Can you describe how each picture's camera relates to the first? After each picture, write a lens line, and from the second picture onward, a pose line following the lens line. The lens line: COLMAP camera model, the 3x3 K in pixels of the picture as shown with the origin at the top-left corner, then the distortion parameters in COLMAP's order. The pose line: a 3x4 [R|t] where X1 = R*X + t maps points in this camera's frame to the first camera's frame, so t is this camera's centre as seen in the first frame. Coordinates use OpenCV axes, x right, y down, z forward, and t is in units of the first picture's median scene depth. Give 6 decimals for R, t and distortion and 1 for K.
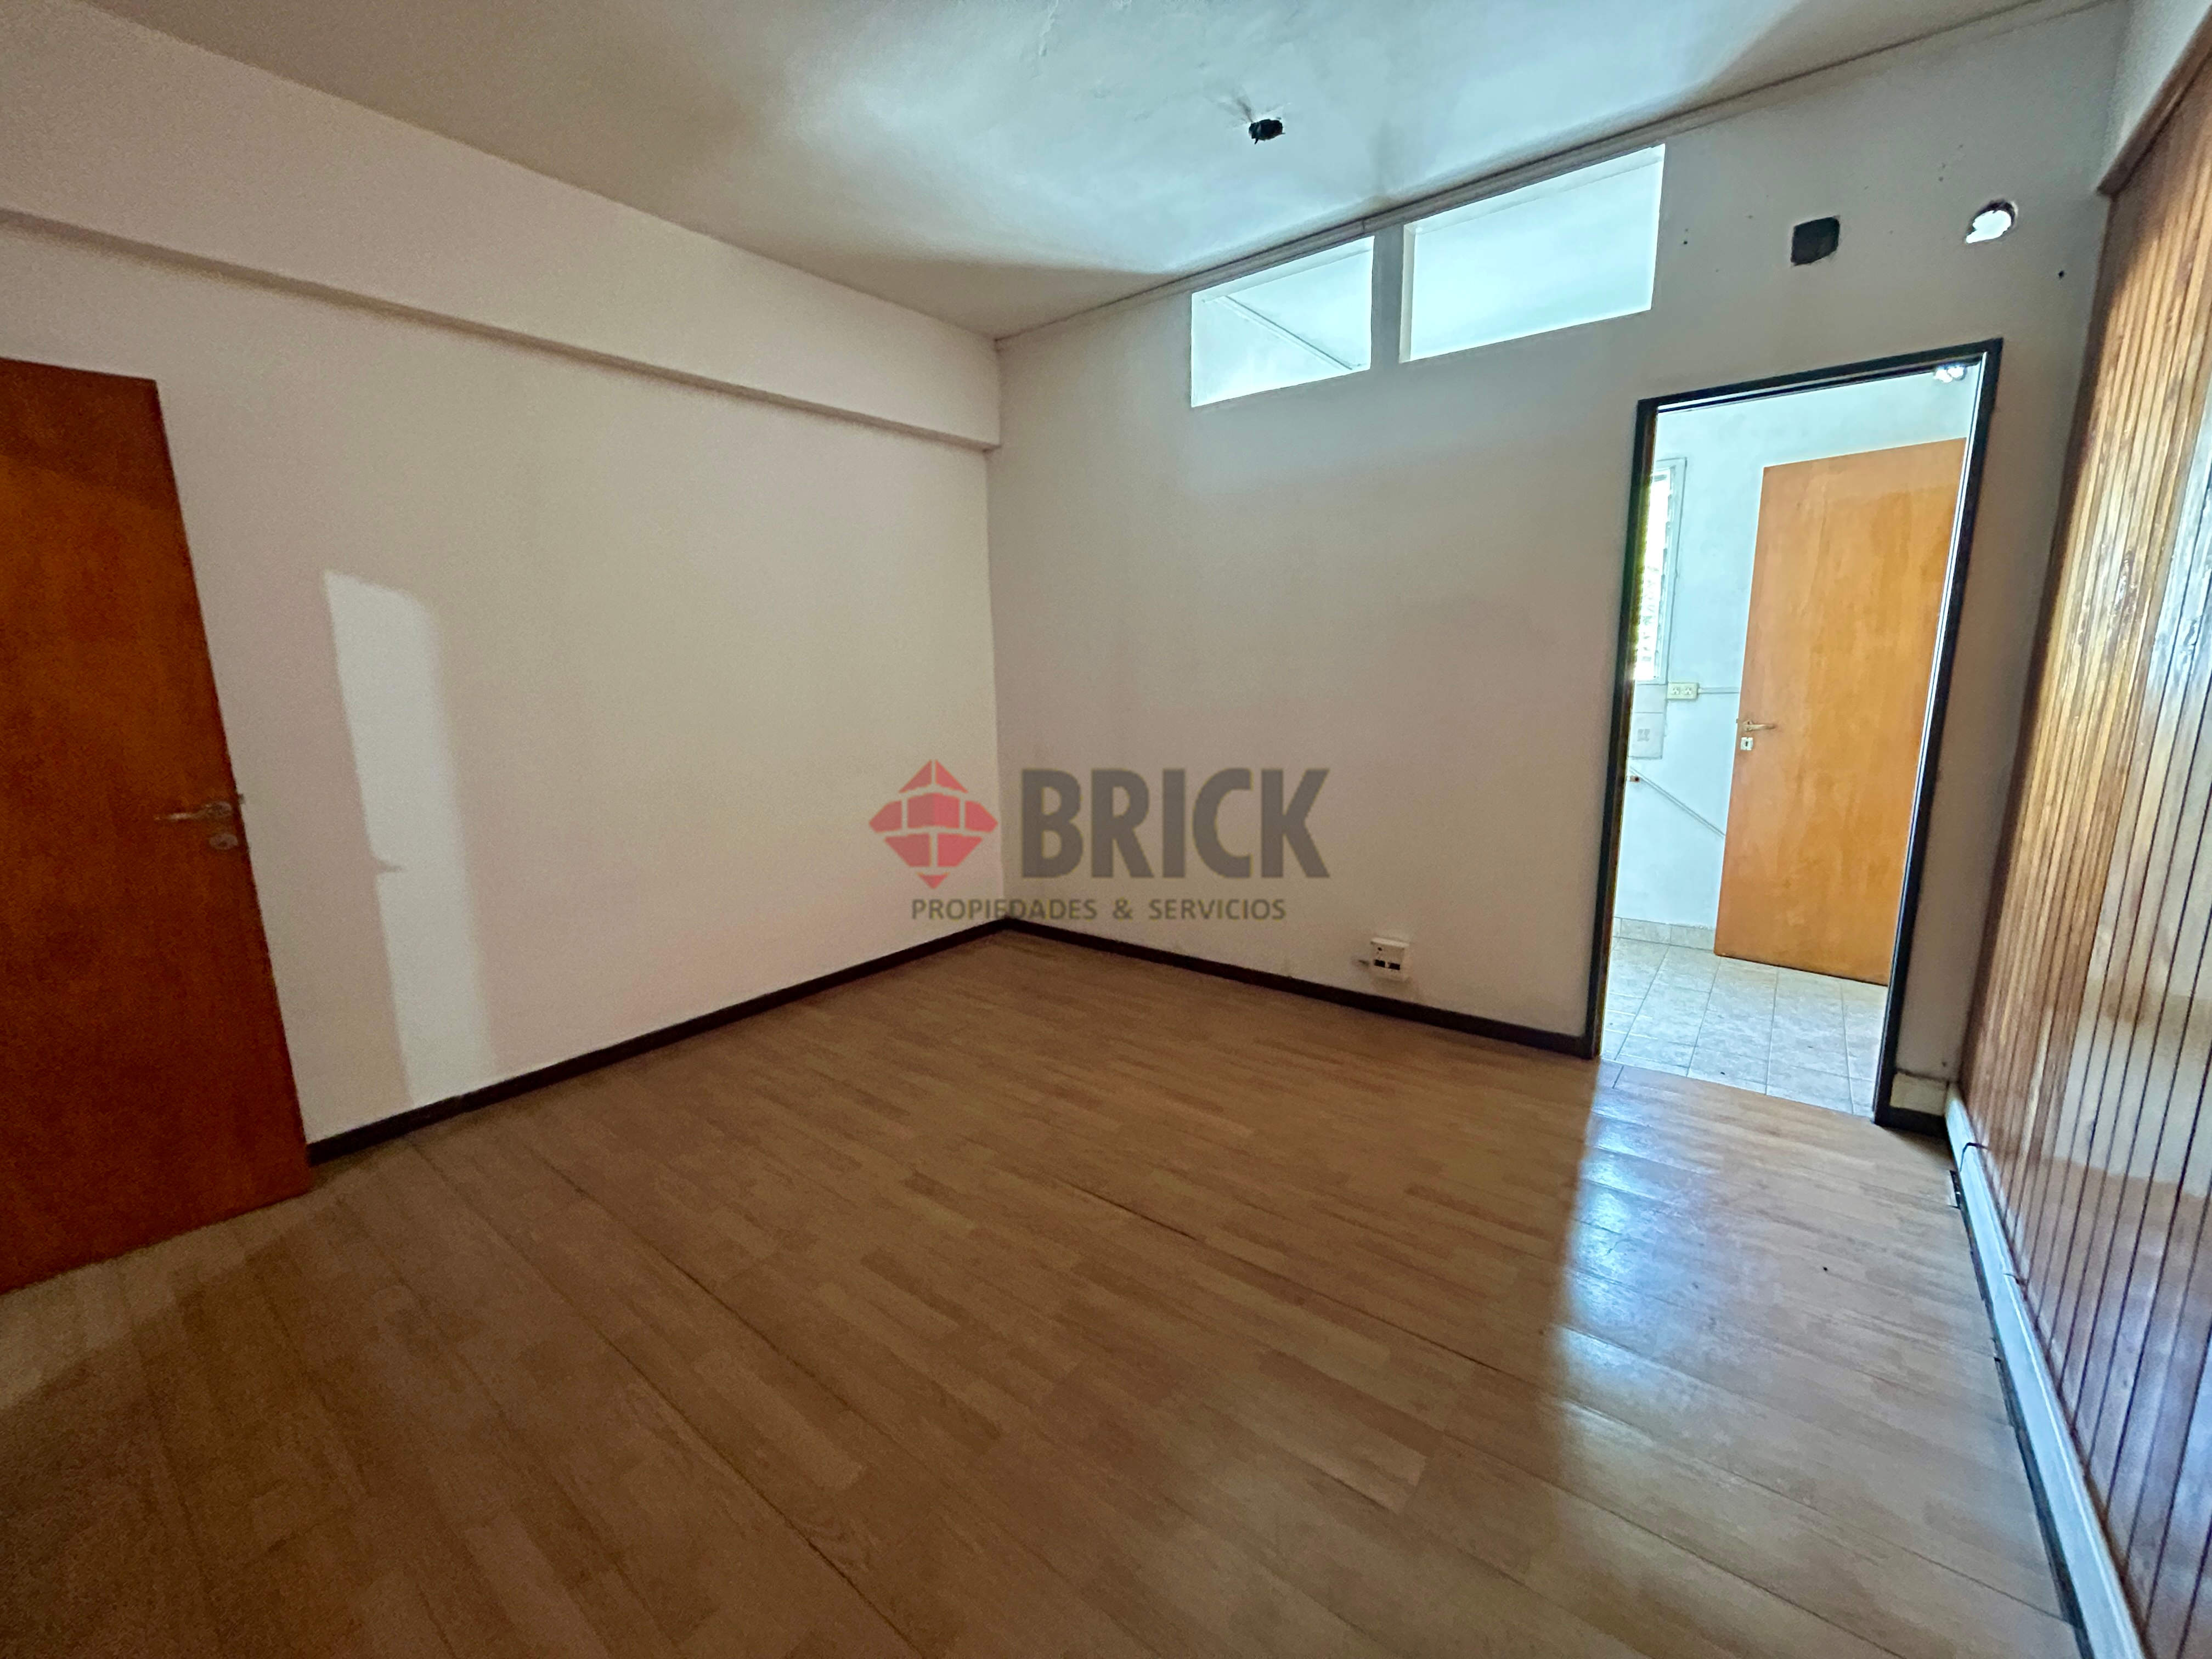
lens RADIAL K [[891.1, 0, 1102.9], [0, 891.1, 827.5], [0, 0, 1]] dist [-0.001954, 0.000507]
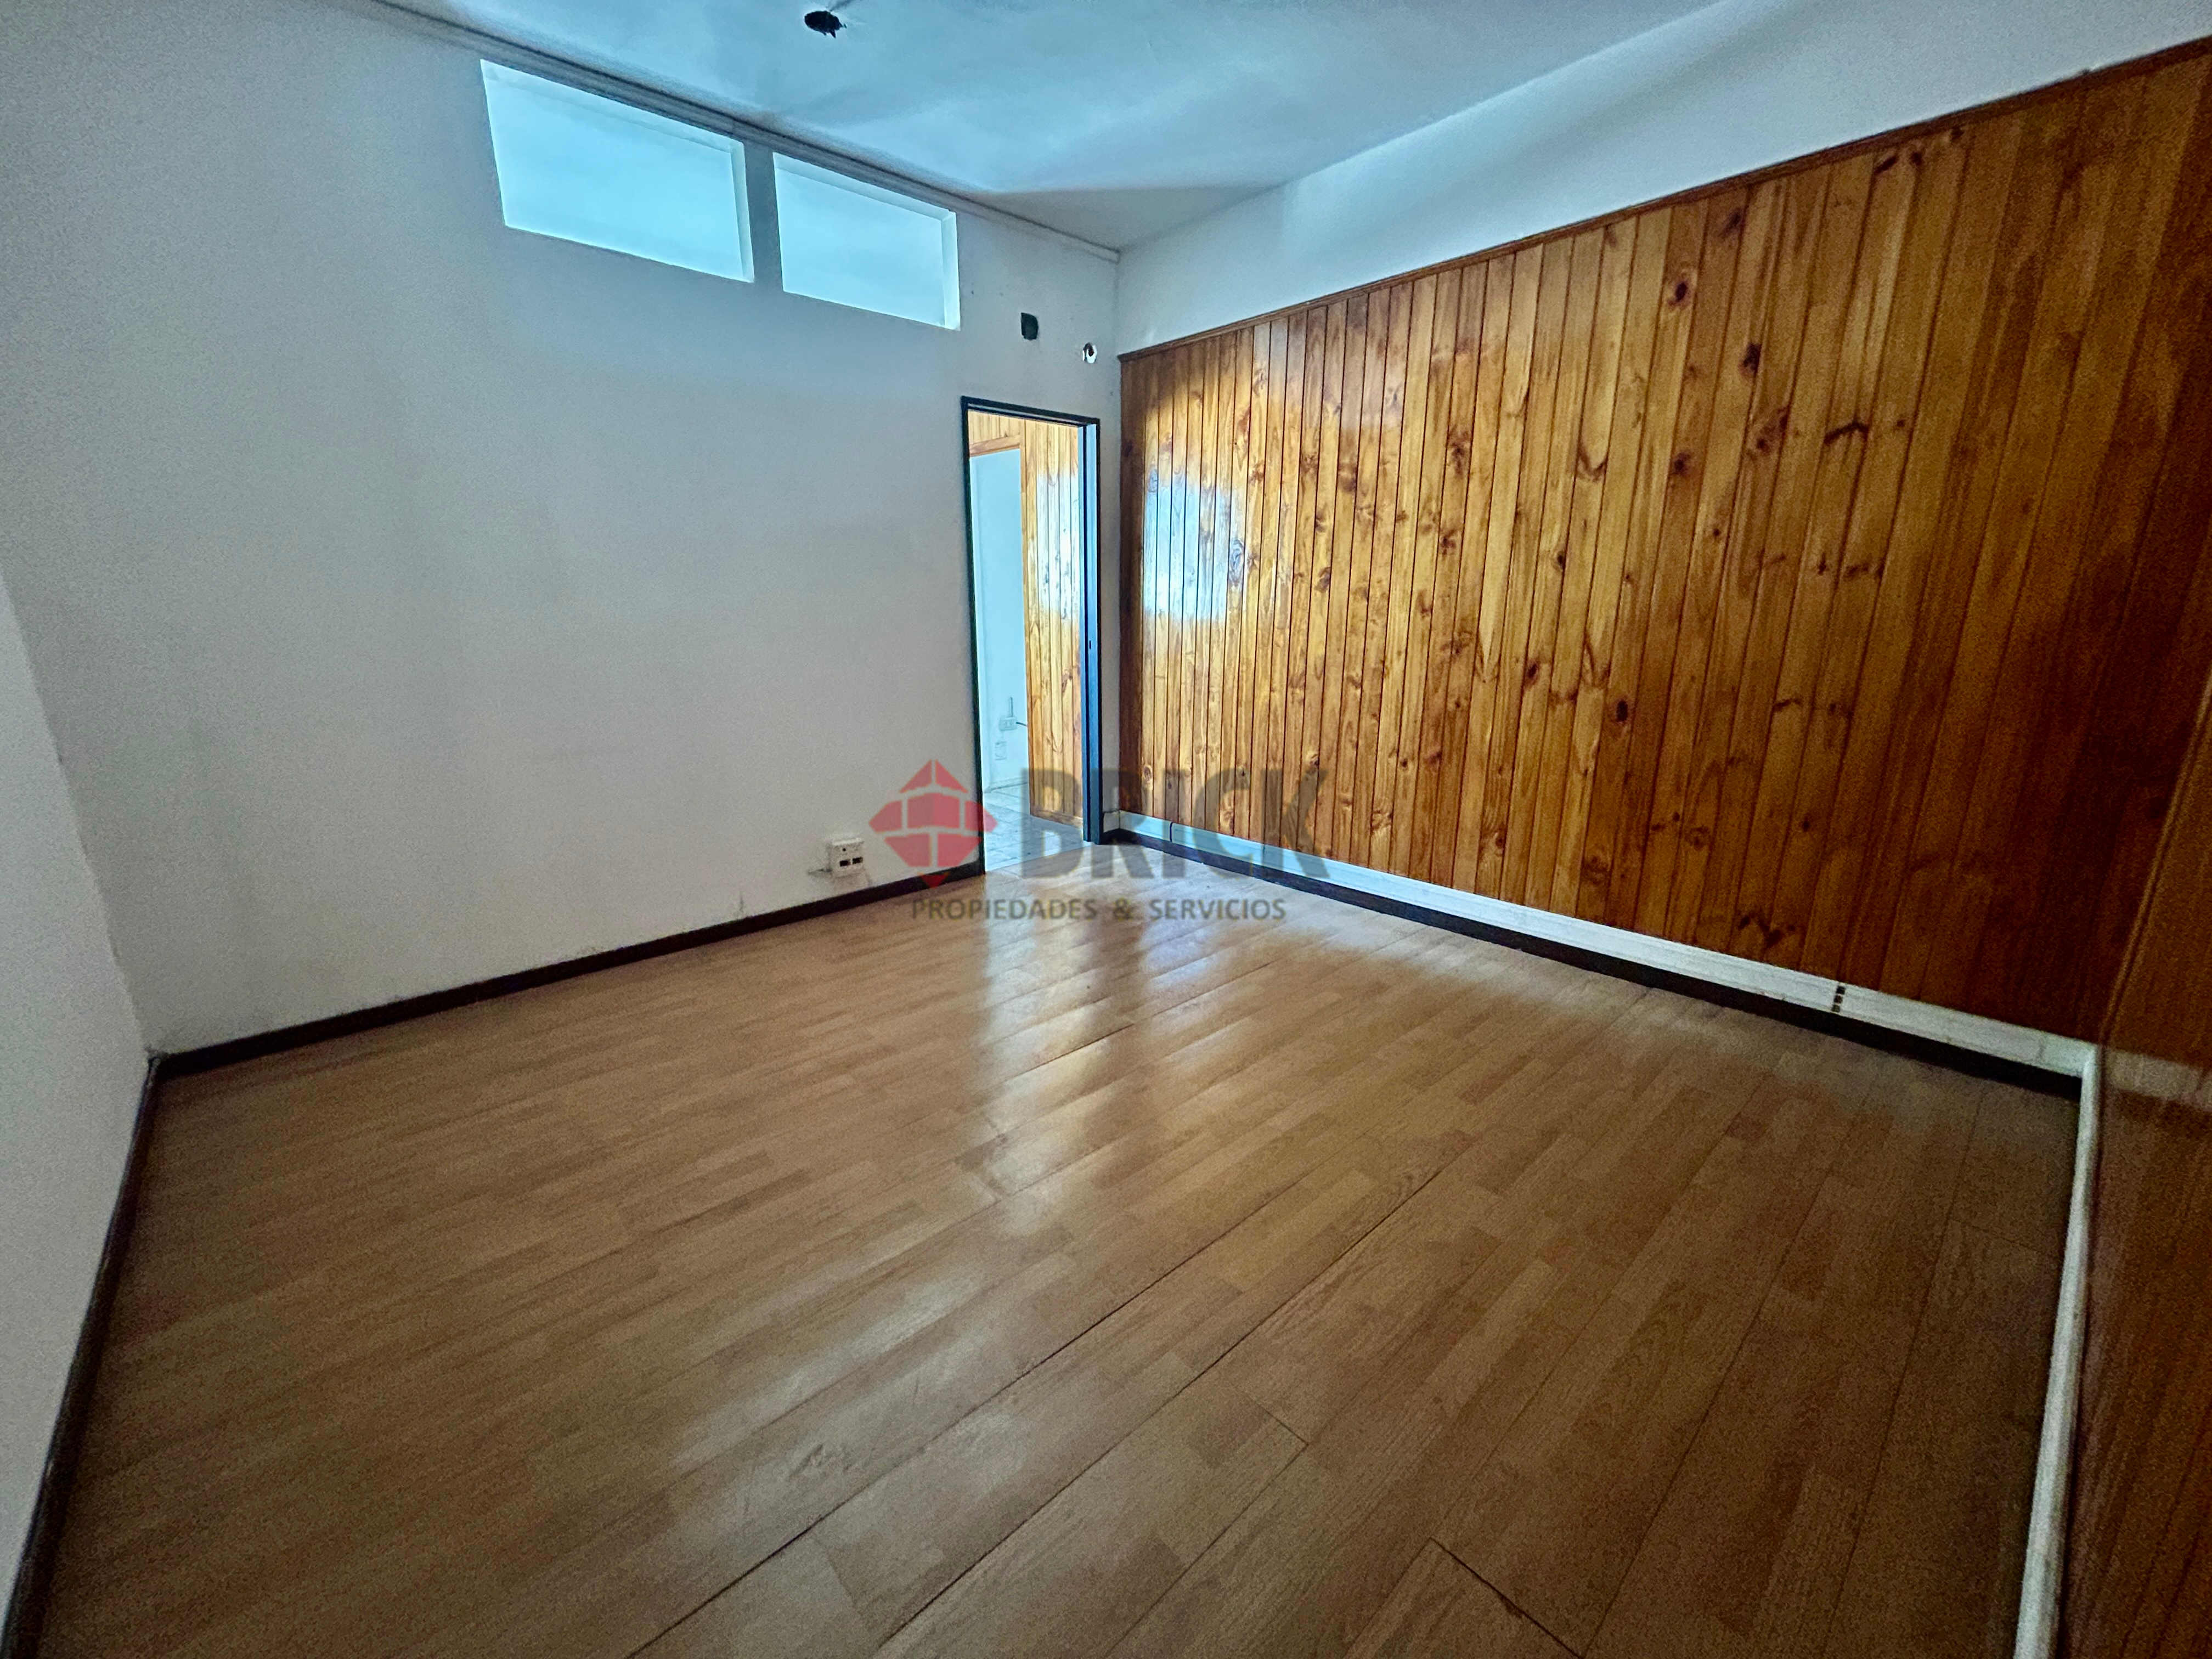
lens RADIAL K [[891.1, 0, 1101.5], [0, 891.1, 831.0], [0, 0, 1]] dist [-0.001954, 0.000507]
pose [[0.170621, -0.232172, 0.957593, -0.790593], [0.179858, 0.962854, 0.201401, -0.057695], [-0.968783, 0.137868, 0.206041, 0.539036]]
